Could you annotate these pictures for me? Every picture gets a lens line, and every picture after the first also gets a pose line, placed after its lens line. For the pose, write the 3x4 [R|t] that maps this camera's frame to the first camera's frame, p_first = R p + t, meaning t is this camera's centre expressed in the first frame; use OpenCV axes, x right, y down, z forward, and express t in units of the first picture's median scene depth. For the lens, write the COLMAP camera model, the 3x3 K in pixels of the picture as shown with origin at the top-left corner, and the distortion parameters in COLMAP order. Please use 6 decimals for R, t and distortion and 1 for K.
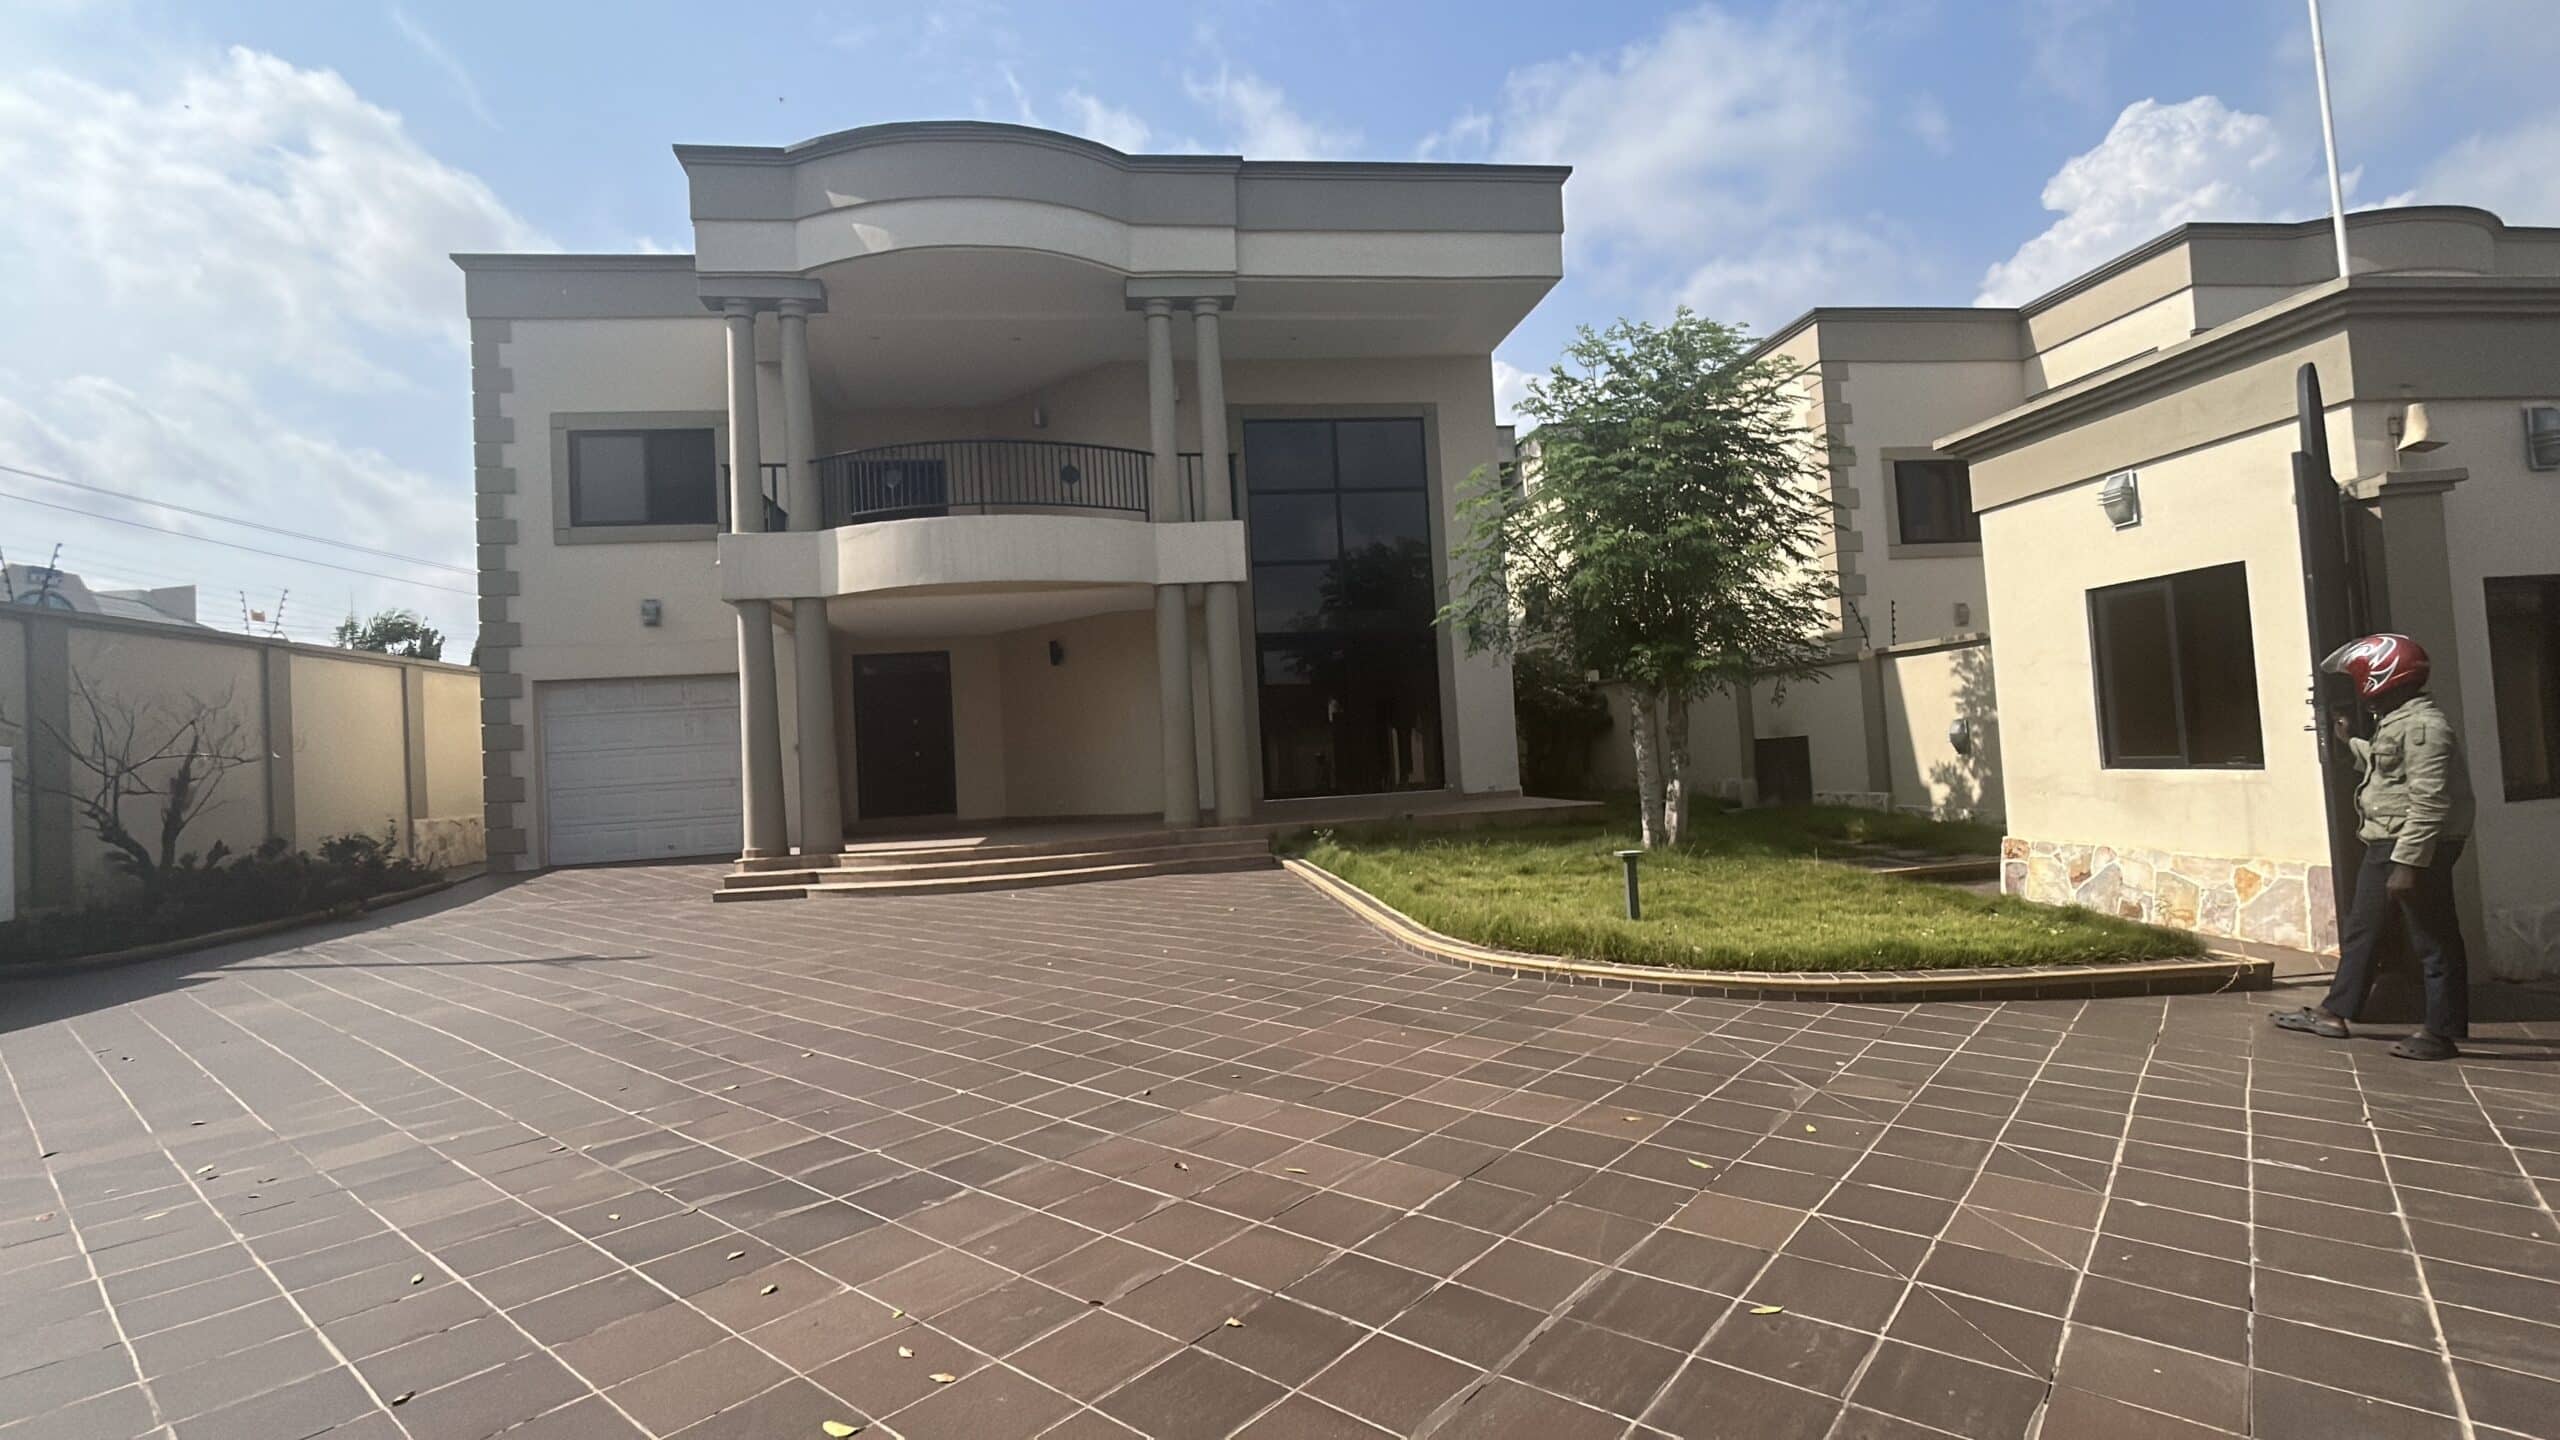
lens RADIAL K [[1155.9, 0, 1266.1], [0, 1155.9, 722.6], [0, 0, 1]] dist [-0.000174, 0.002140]
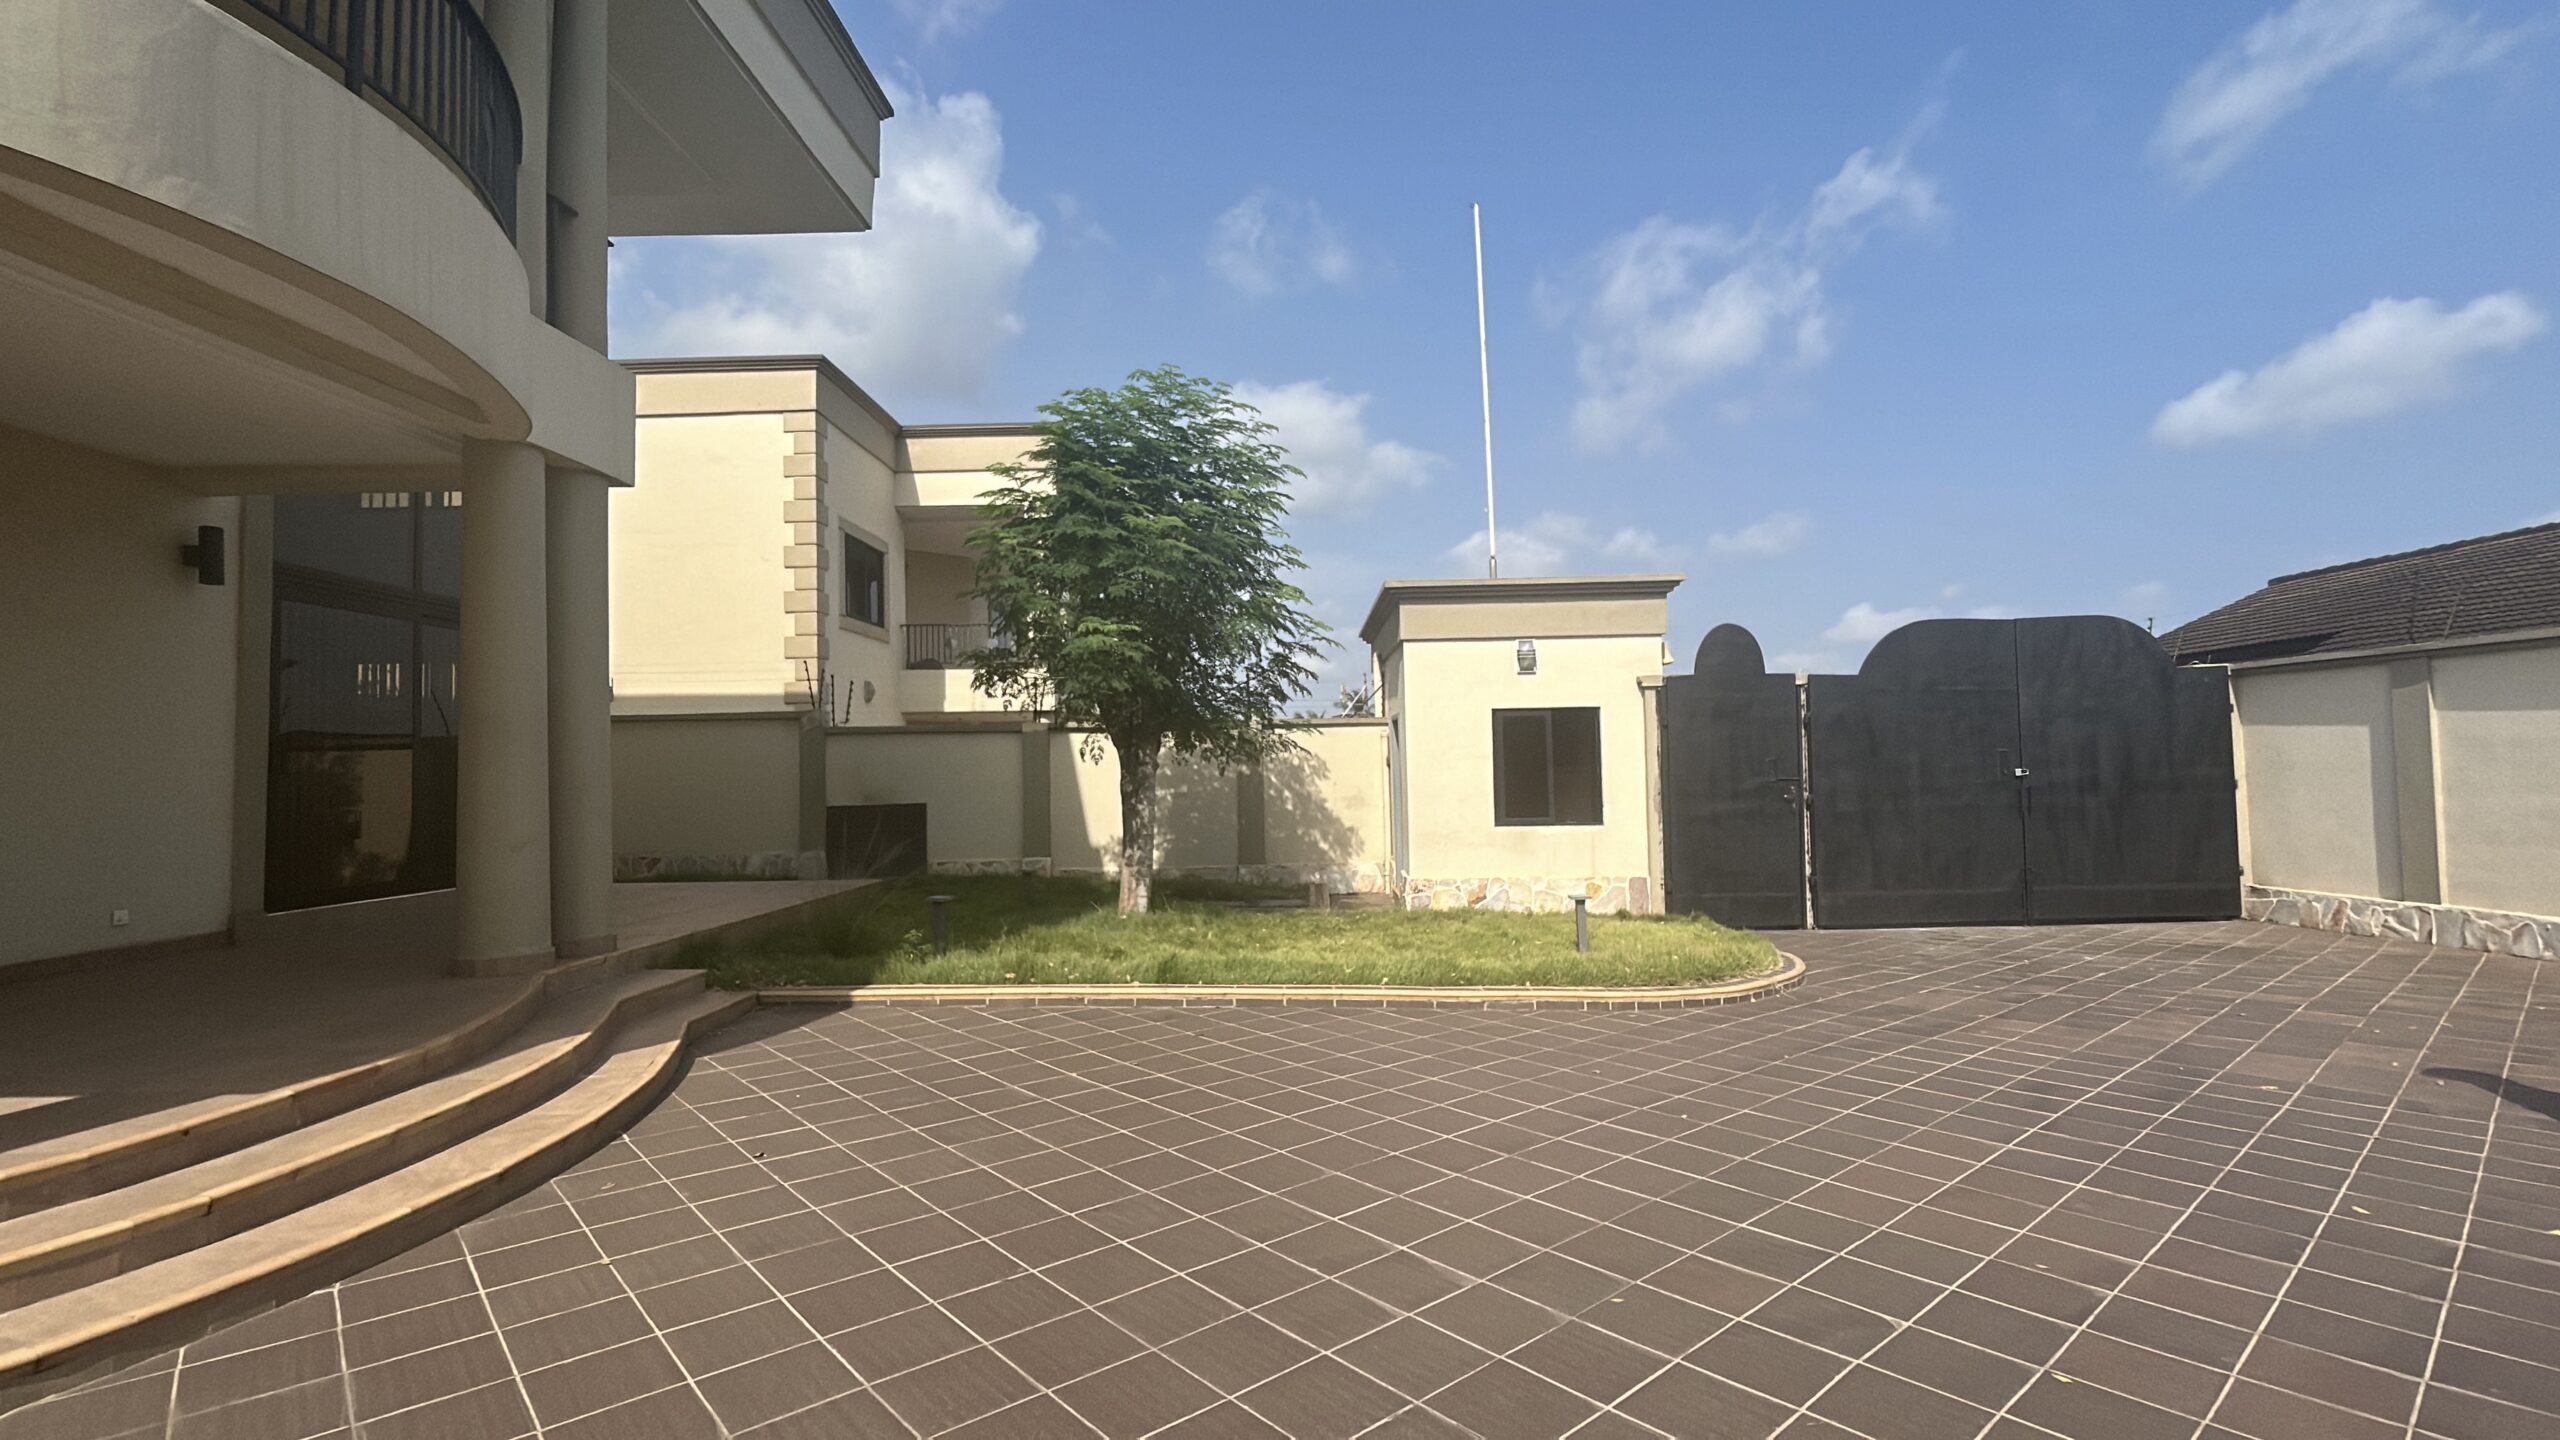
lens RADIAL K [[1155.9, 0, 1282.4], [0, 1155.9, 700.6], [0, 0, 1]] dist [-0.000174, 0.002140]
pose [[0.140895, 0.111531, 0.983722, -0.831000], [-0.022547, 0.993738, -0.109438, 0.047763], [-0.989768, -0.006760, 0.142528, 1.059051]]
